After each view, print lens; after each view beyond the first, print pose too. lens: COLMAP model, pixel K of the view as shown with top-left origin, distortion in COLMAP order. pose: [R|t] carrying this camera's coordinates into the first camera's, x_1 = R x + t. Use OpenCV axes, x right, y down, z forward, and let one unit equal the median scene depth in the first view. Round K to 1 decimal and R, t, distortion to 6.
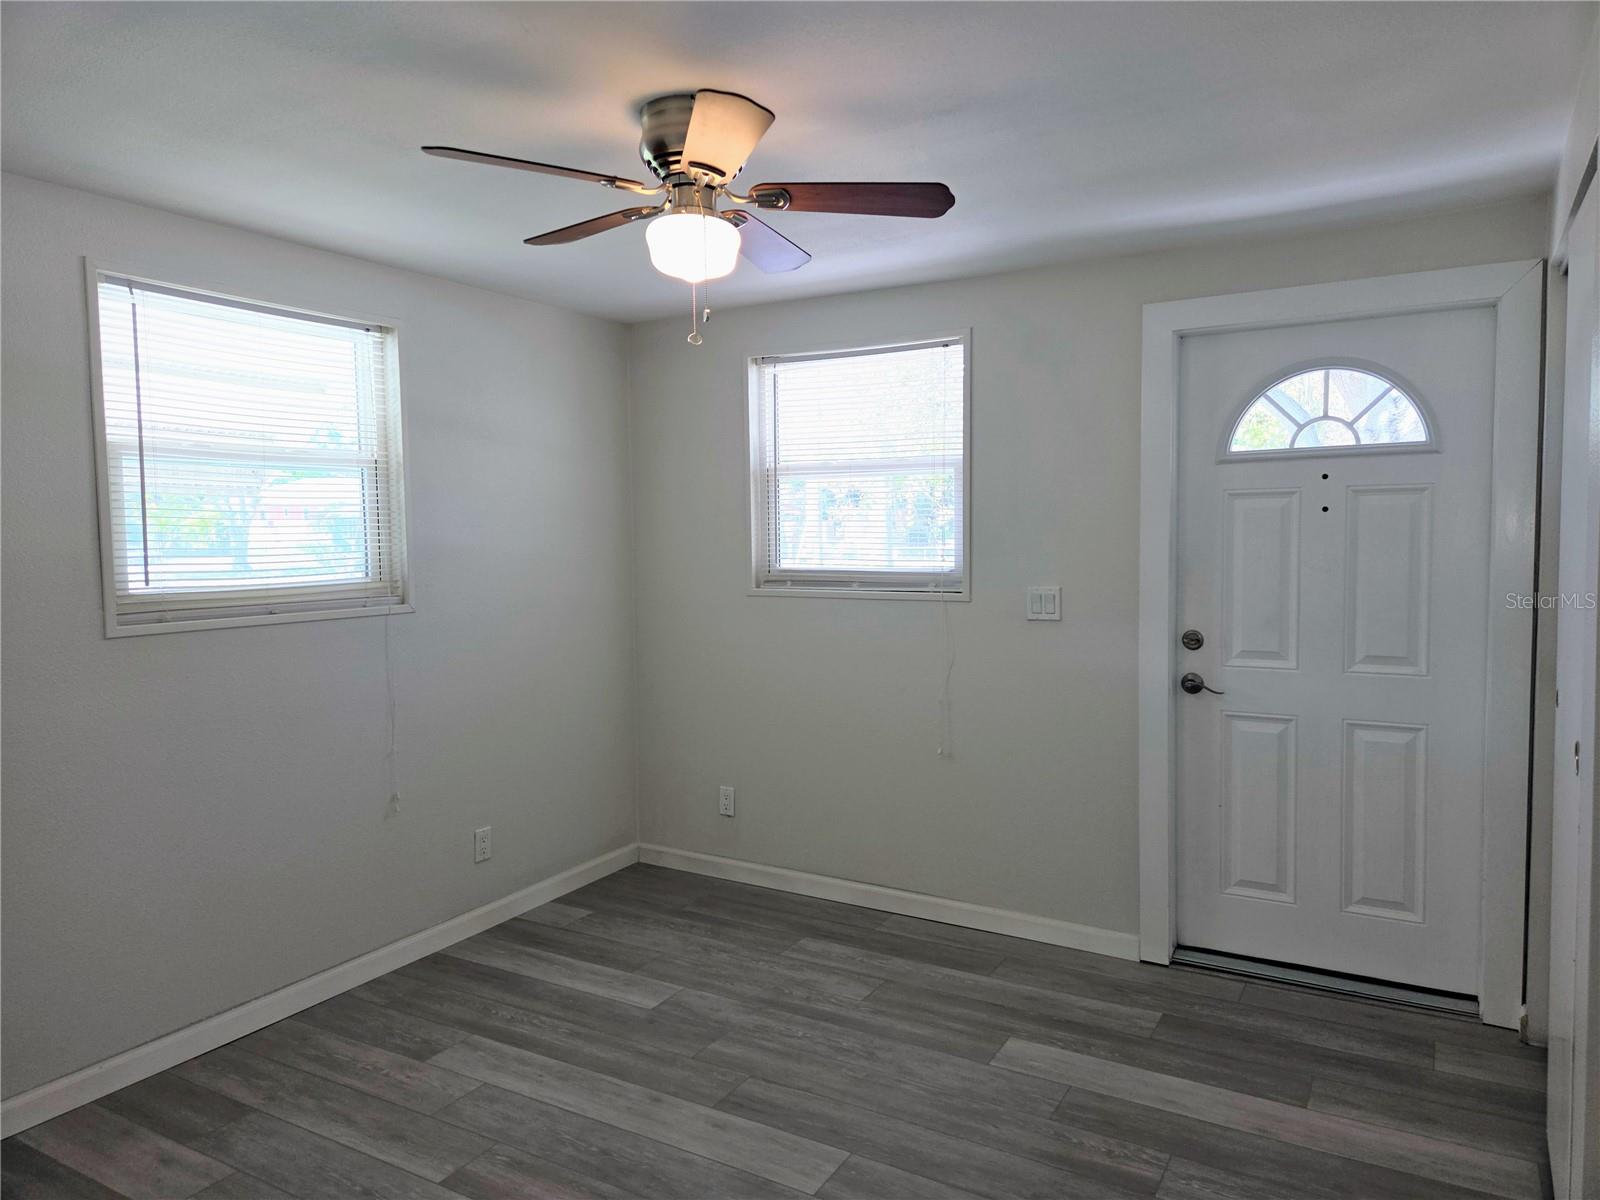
lens RADIAL K [[1073.3, 0, 808.2], [0, 1073.3, 587.8], [0, 0, 1]] dist [0.068158, -0.057104]
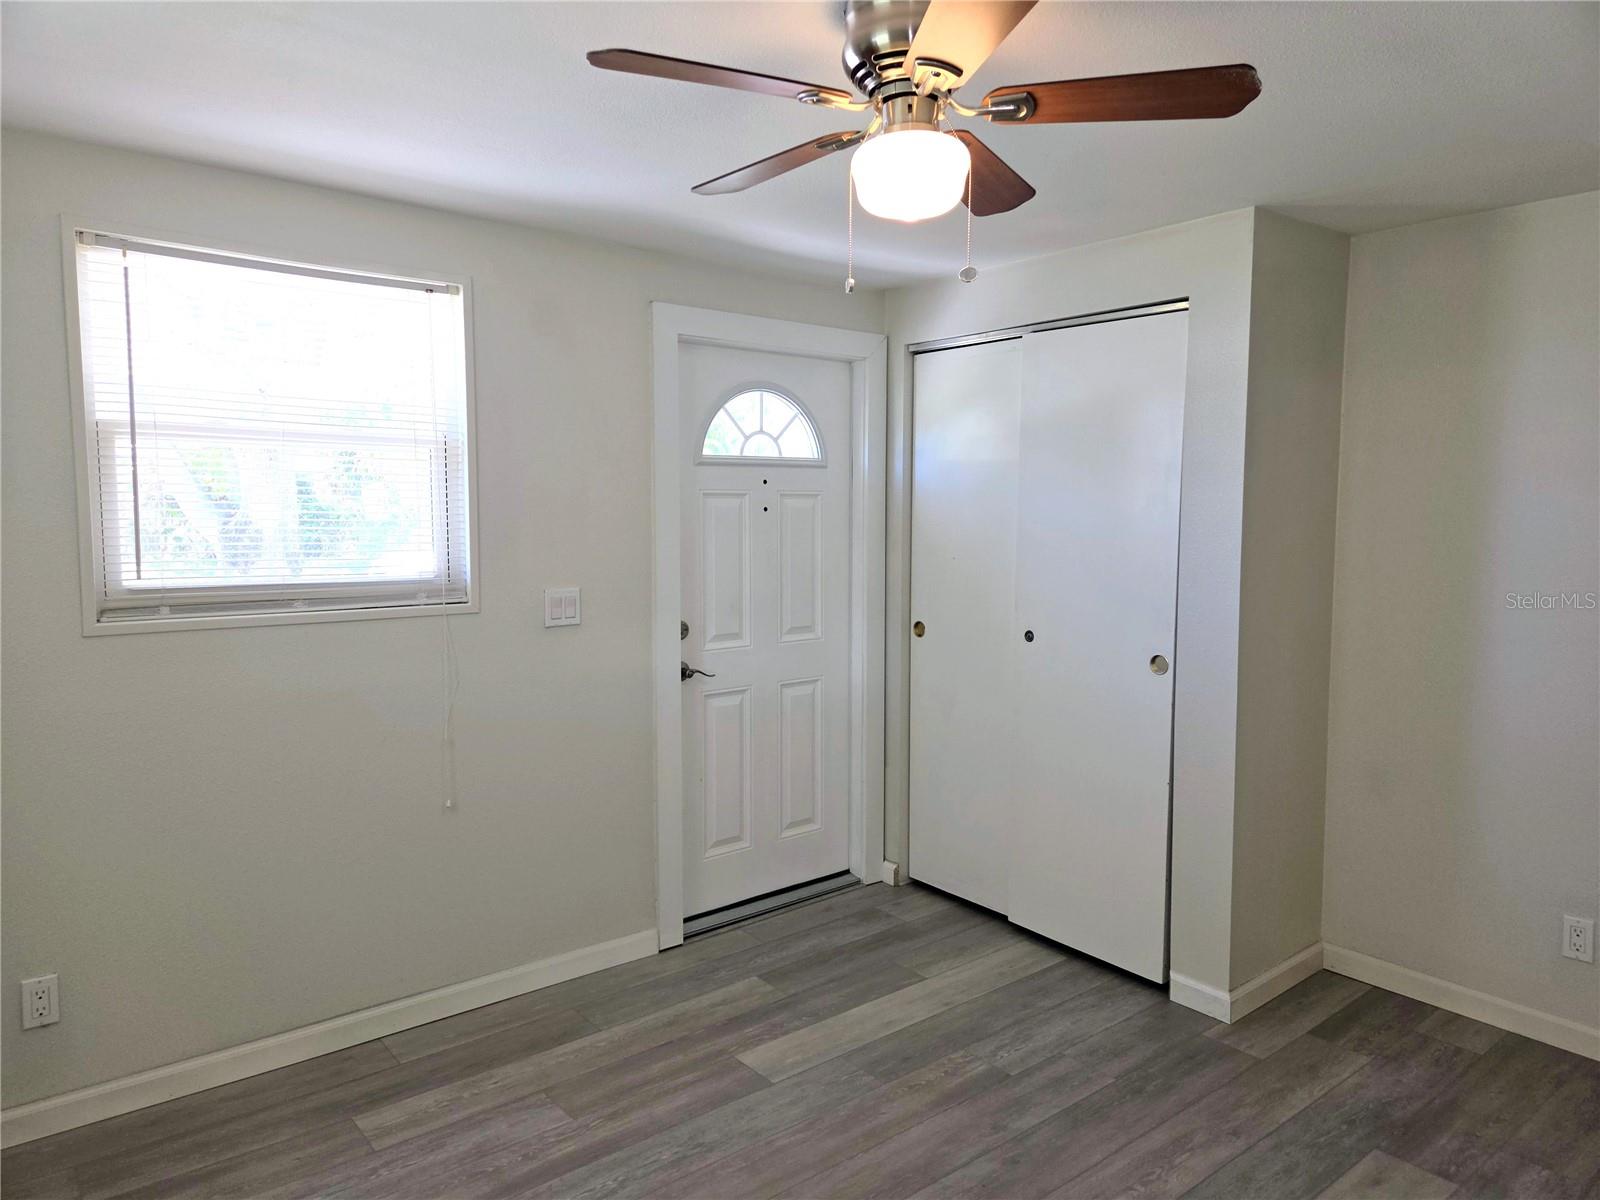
lens RADIAL K [[1073.3, 0, 792.9], [0, 1073.3, 585.7], [0, 0, 1]] dist [0.068158, -0.057104]
pose [[0.350378, -0.054261, 0.935035, -0.611958], [0.045571, 0.998126, 0.040846, -0.034753], [-0.935499, 0.028299, 0.352194, 0.550508]]
